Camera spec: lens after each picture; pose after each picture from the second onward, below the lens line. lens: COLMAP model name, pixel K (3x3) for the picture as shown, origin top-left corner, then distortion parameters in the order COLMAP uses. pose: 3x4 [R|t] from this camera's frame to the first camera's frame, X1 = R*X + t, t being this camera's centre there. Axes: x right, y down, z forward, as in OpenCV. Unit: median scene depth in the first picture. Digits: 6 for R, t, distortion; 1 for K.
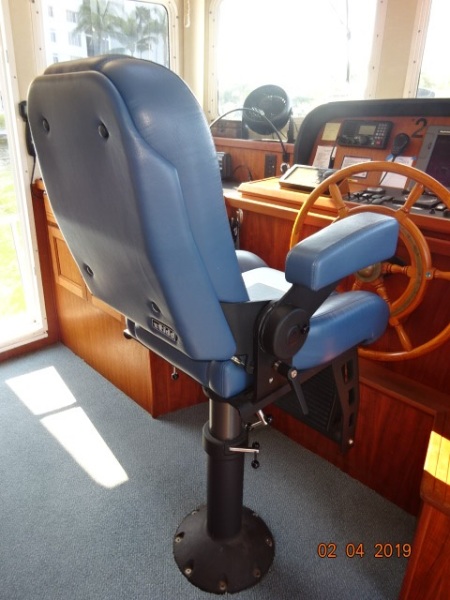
lens RADIAL K [[441.3, 0, 222.9], [0, 441.3, 295.6], [0, 0, 1]] dist [0.002426, -0.004253]
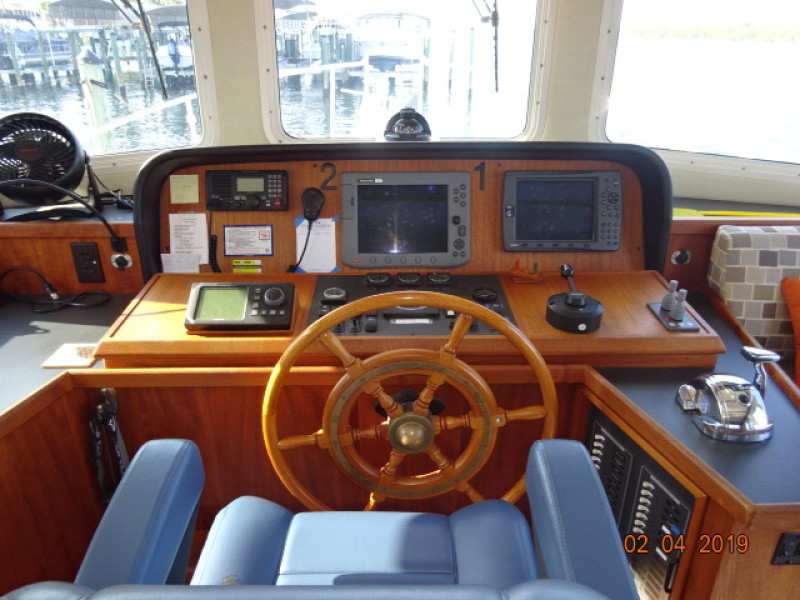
lens RADIAL K [[588.4, 0, 396.2], [0, 588.4, 301.1], [0, 0, 1]] dist [0.002426, -0.004253]
pose [[0.670807, -0.325554, 0.666357, -0.191034], [0.296095, 0.941349, 0.161832, -0.348676], [-0.679960, 0.088747, 0.727859, 0.292928]]
